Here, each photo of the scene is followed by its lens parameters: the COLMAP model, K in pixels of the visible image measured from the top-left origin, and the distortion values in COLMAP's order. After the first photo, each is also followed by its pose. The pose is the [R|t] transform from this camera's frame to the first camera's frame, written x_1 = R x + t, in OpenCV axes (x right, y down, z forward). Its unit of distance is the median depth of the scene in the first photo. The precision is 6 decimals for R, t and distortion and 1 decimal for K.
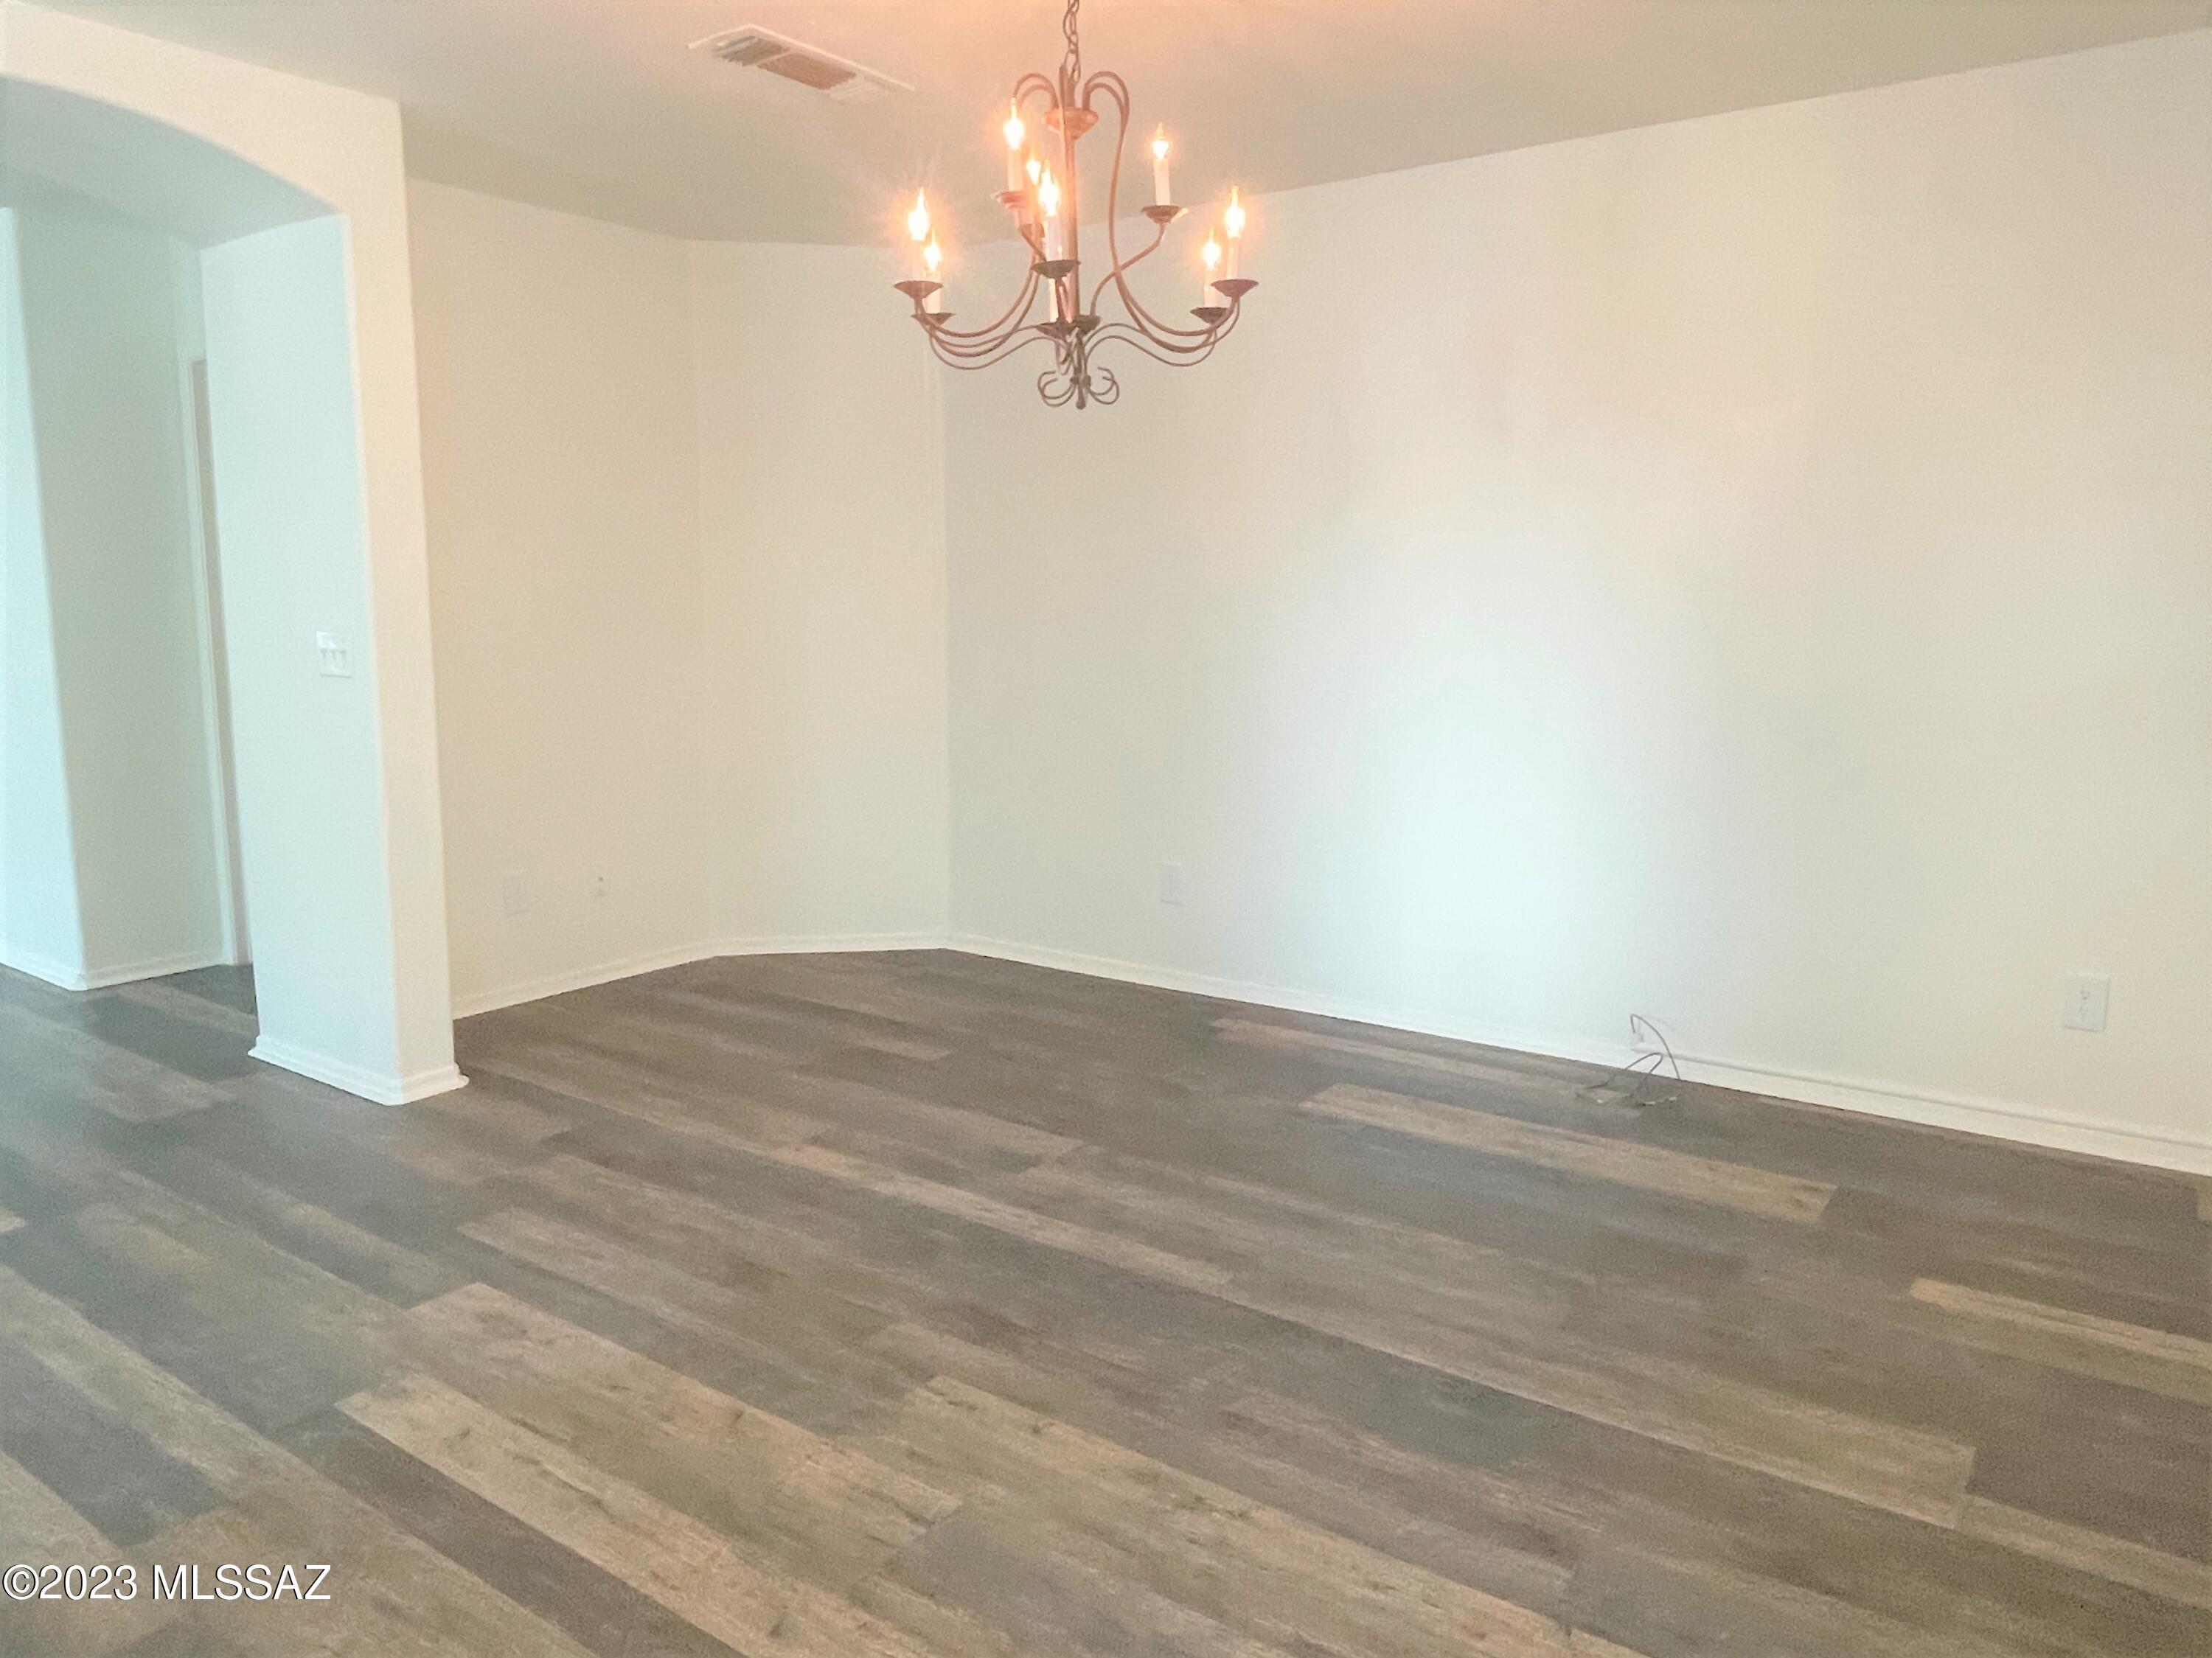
lens RADIAL K [[1499.6, 0, 1106.0], [0, 1499.6, 829.0], [0, 0, 1]] dist [0.027076, -0.045253]
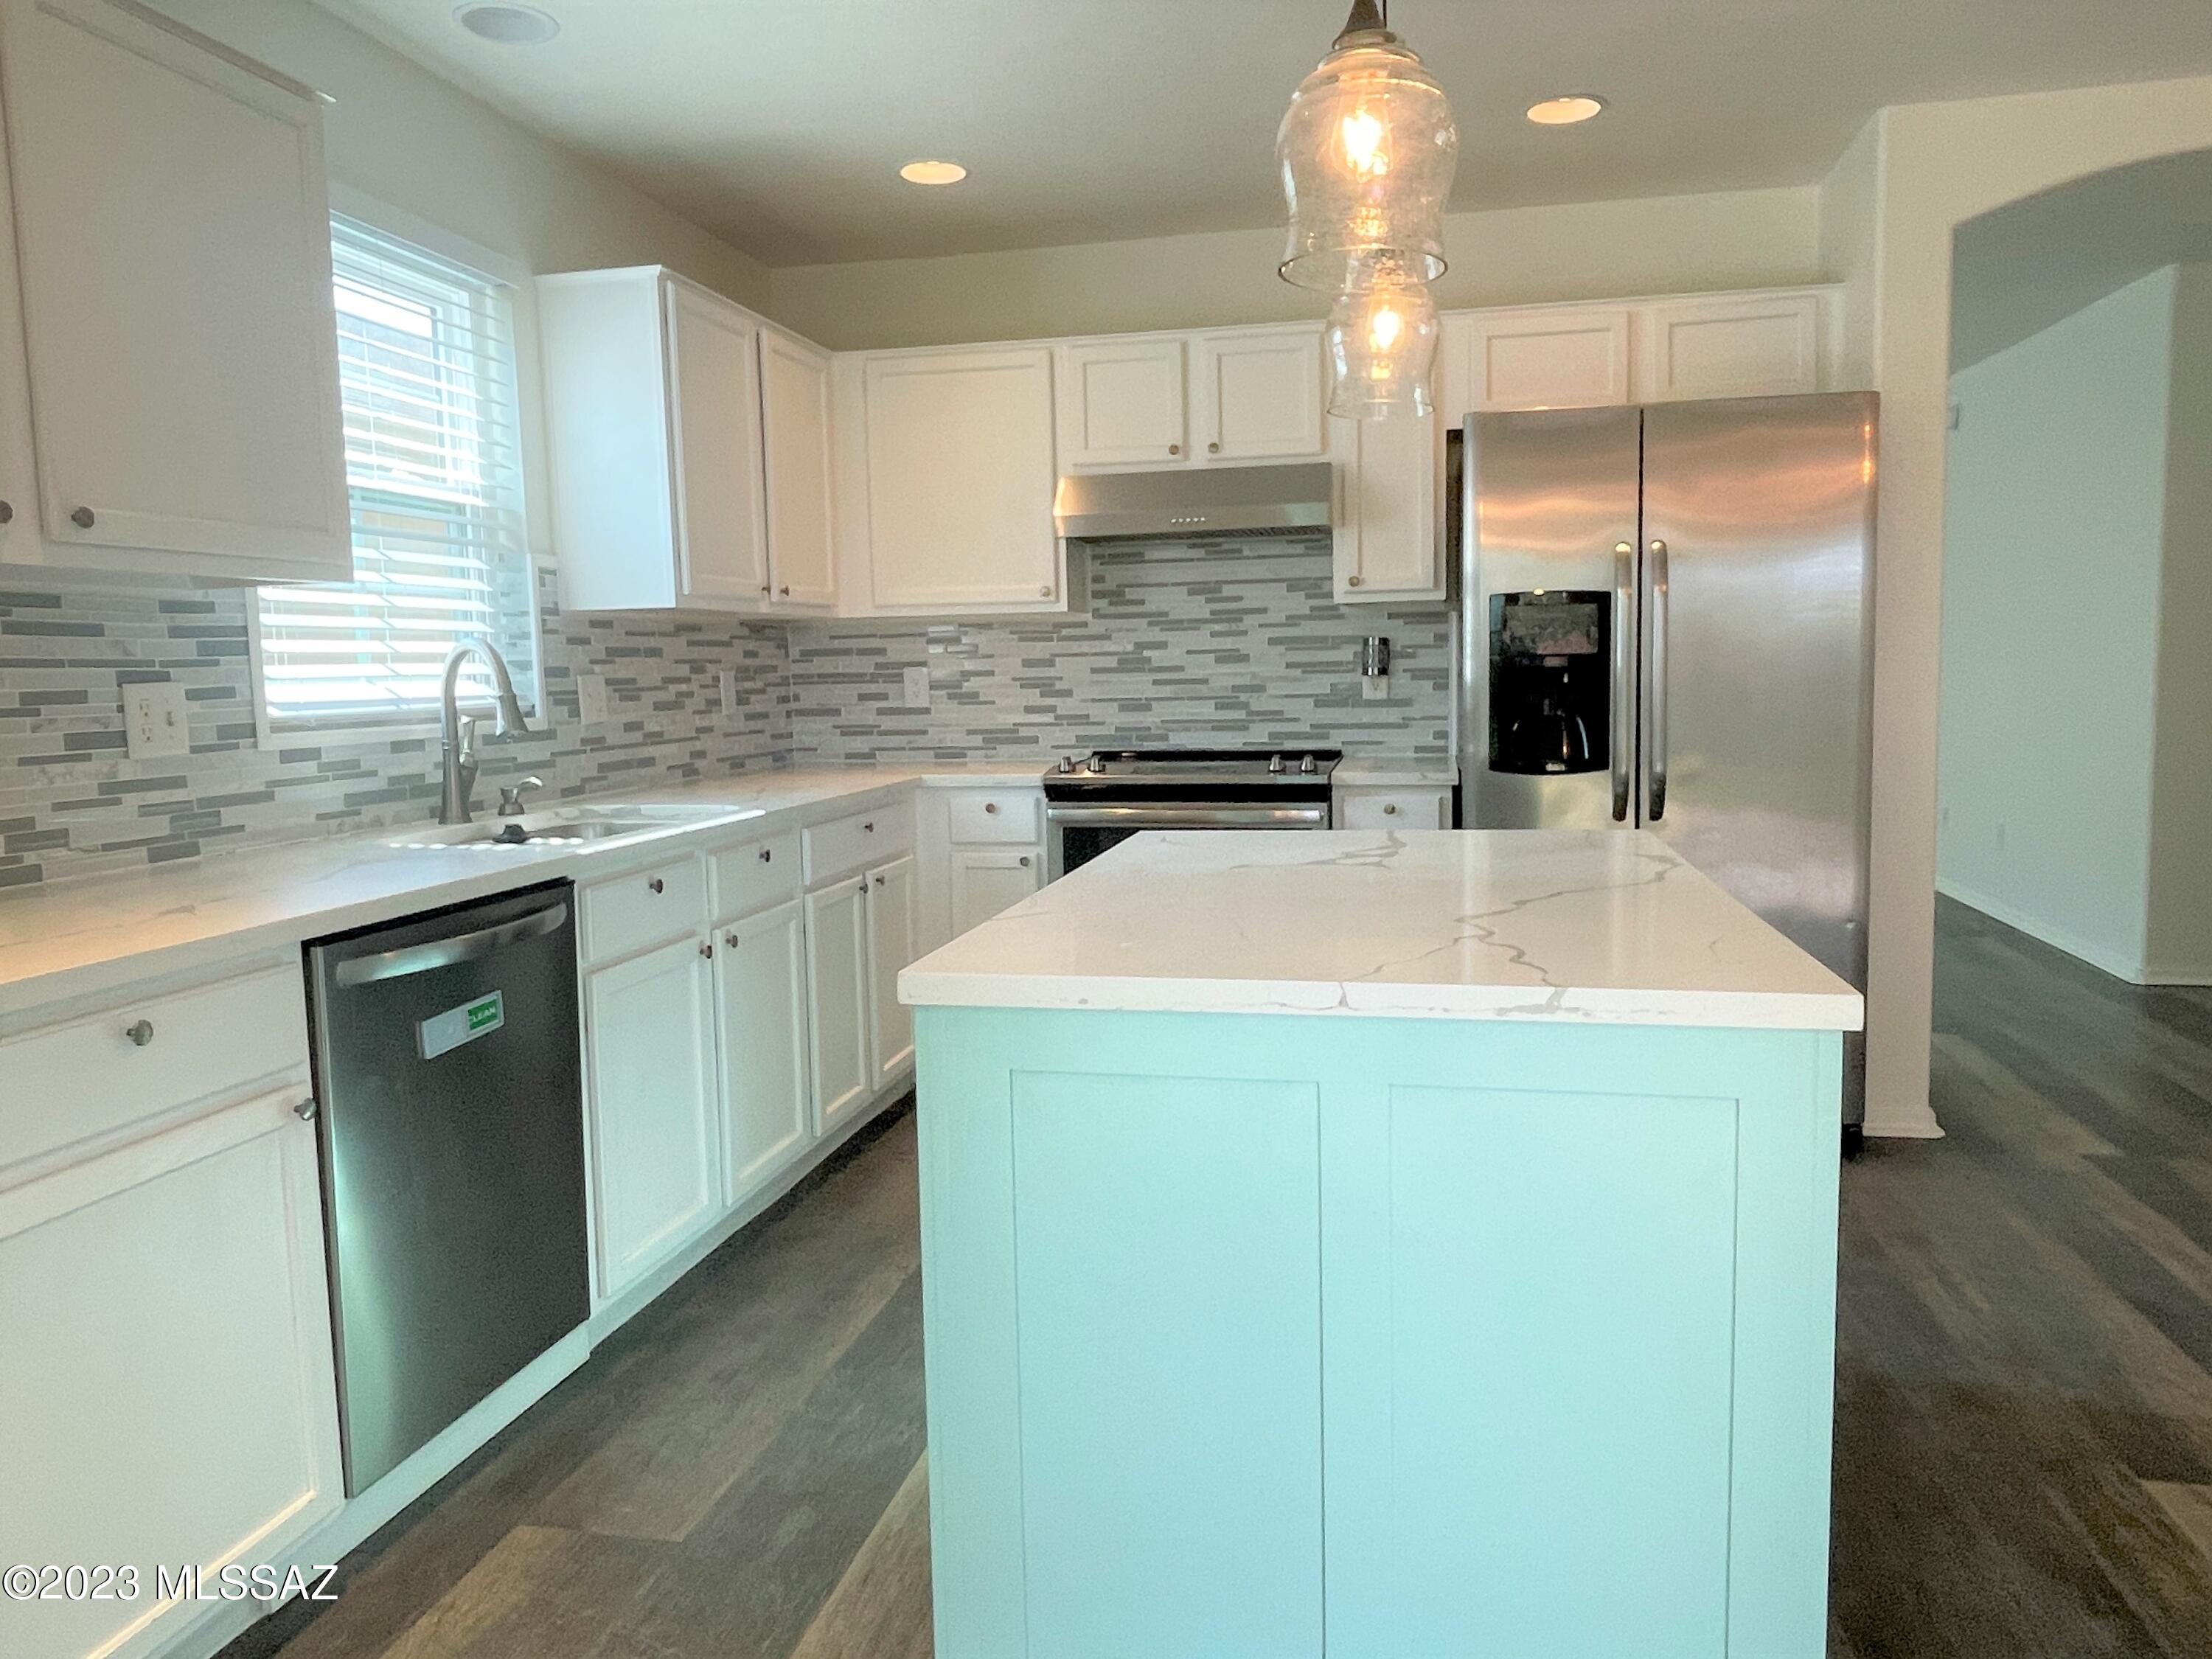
lens RADIAL K [[1520.7, 0, 1100.0], [0, 1520.7, 830.9], [0, 0, 1]] dist [0.023455, -0.040000]
pose [[0.403454, 0.089326, -0.910629, -0.004483], [-0.117979, 0.991994, 0.045037, 0.068111], [0.907362, 0.089265, 0.410762, -0.228656]]
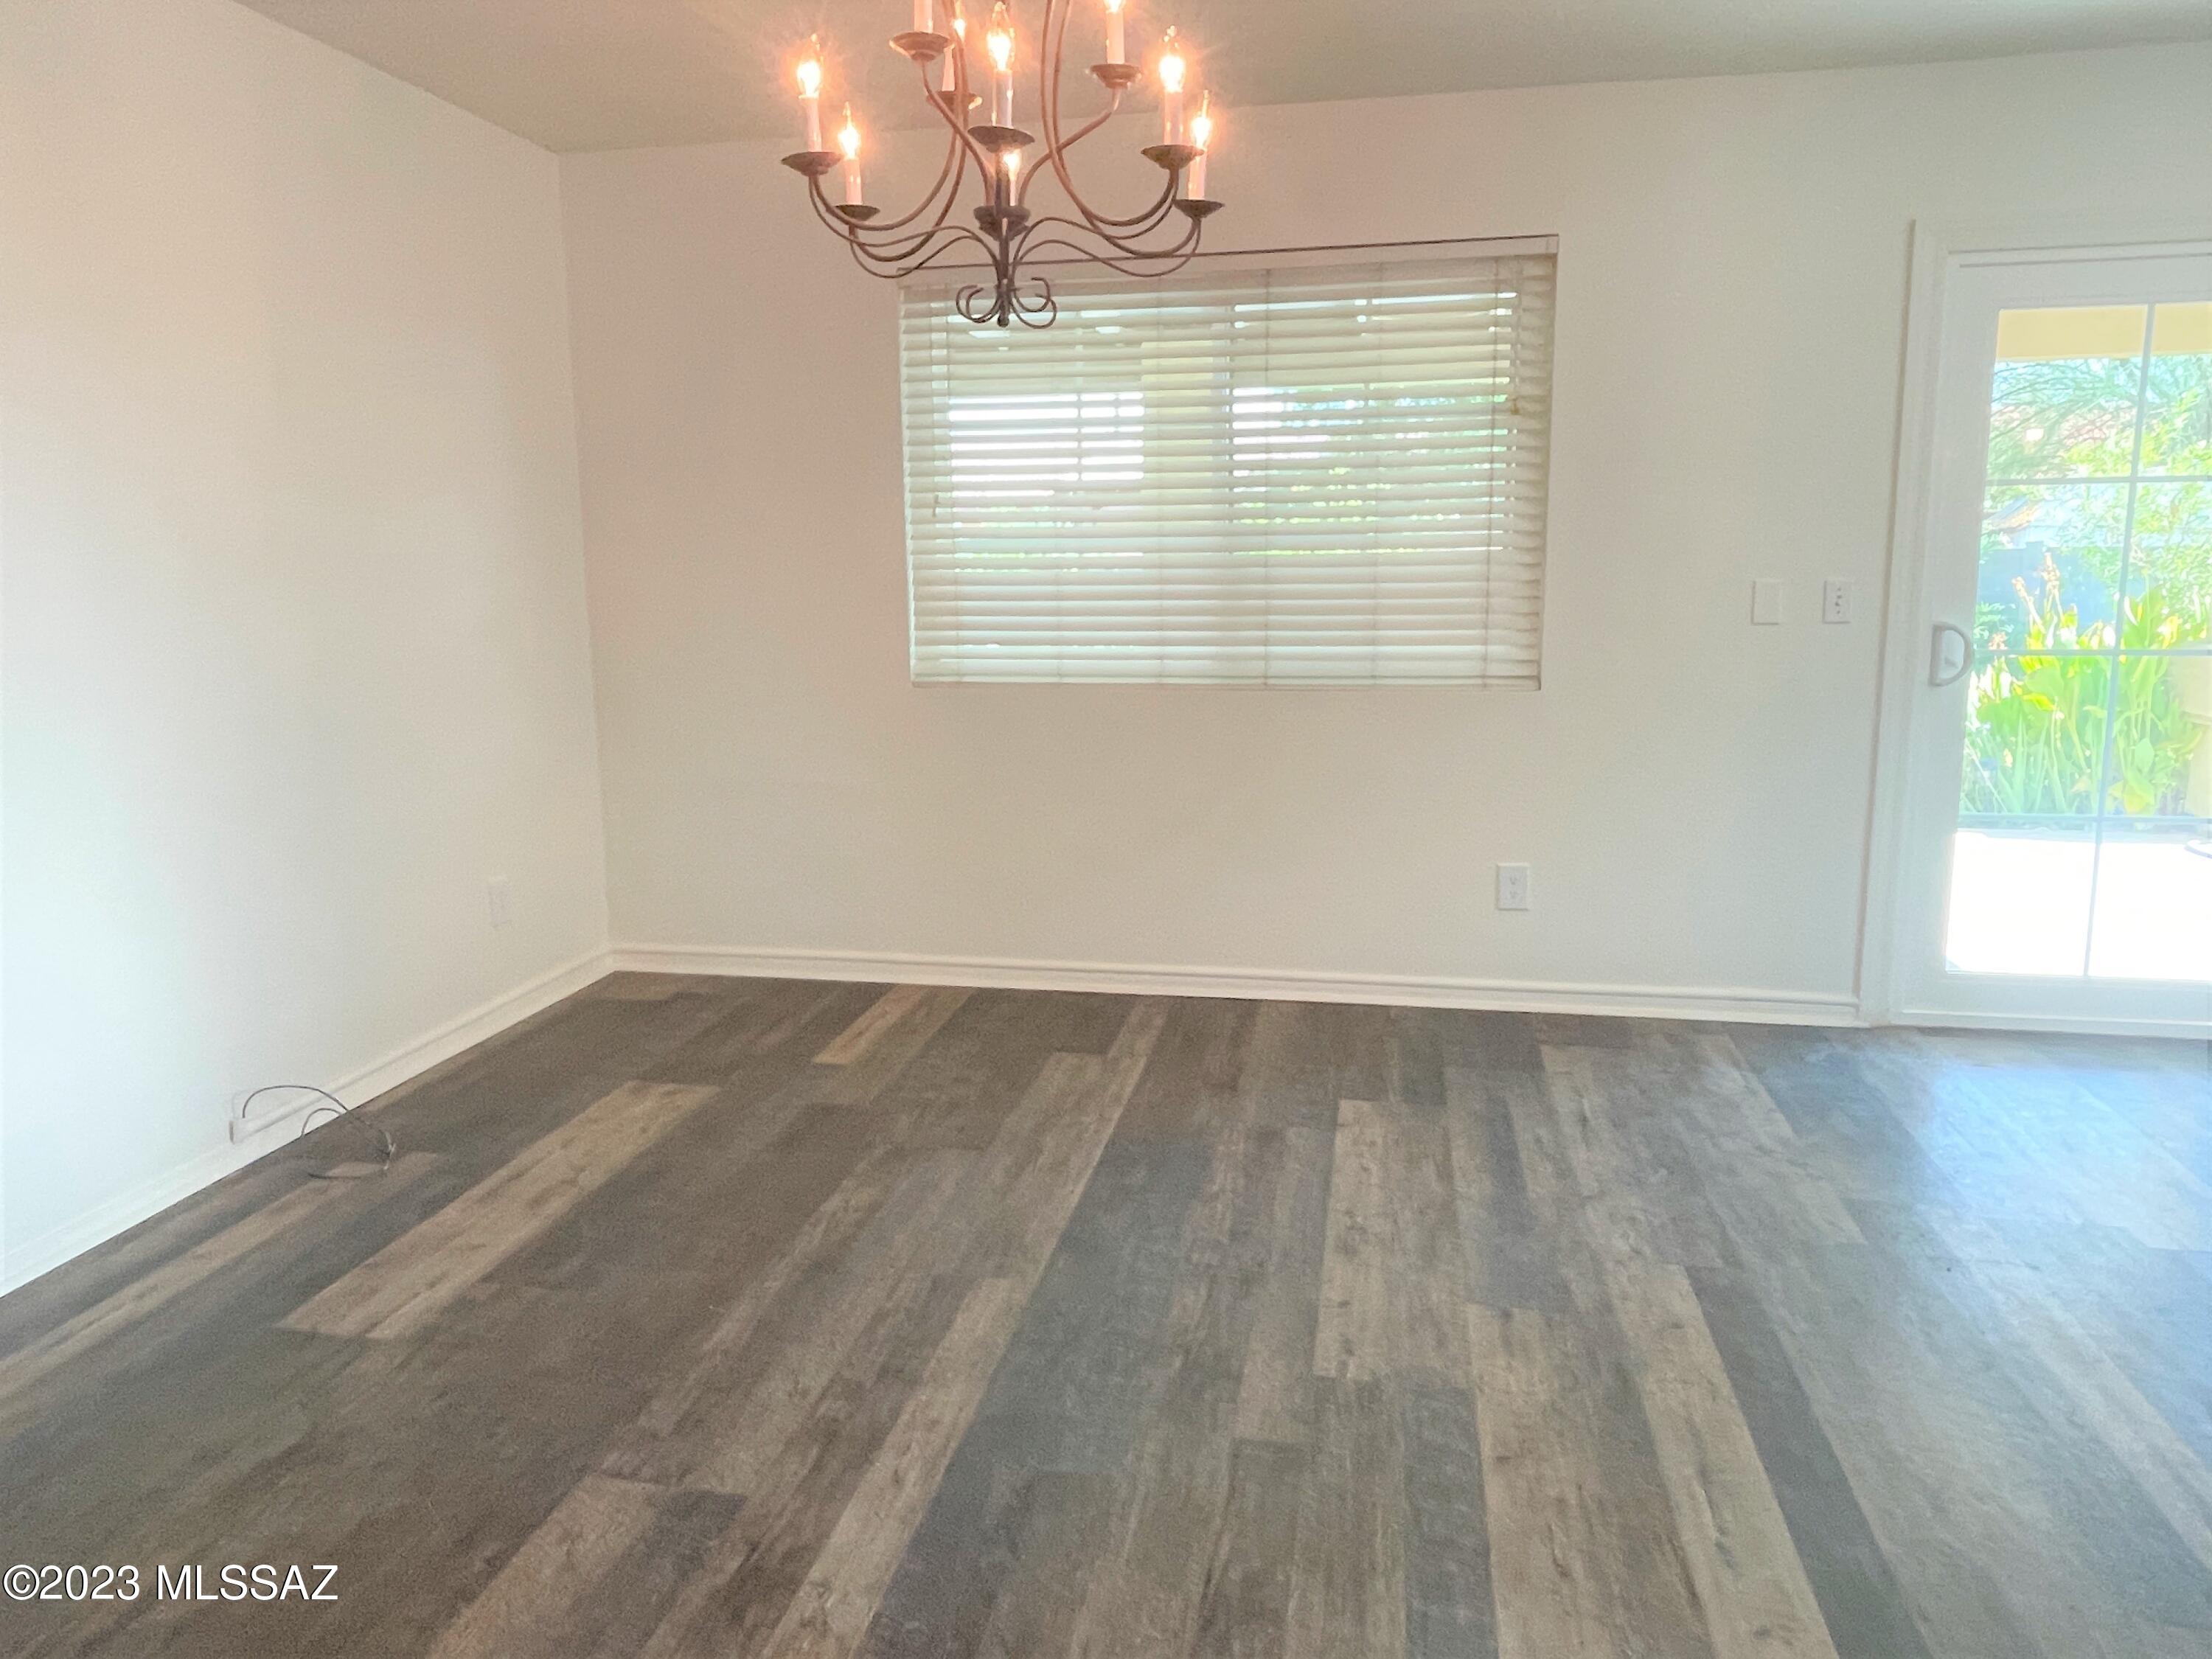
lens RADIAL K [[1460.8, 0, 1103.4], [0, 1460.8, 828.5], [0, 0, 1]] dist [0.016977, -0.037980]
pose [[-0.416729, -0.161828, 0.894510, -0.771209], [0.149639, 0.958390, 0.243098, -0.200183], [-0.896630, 0.235159, -0.375173, 1.289860]]
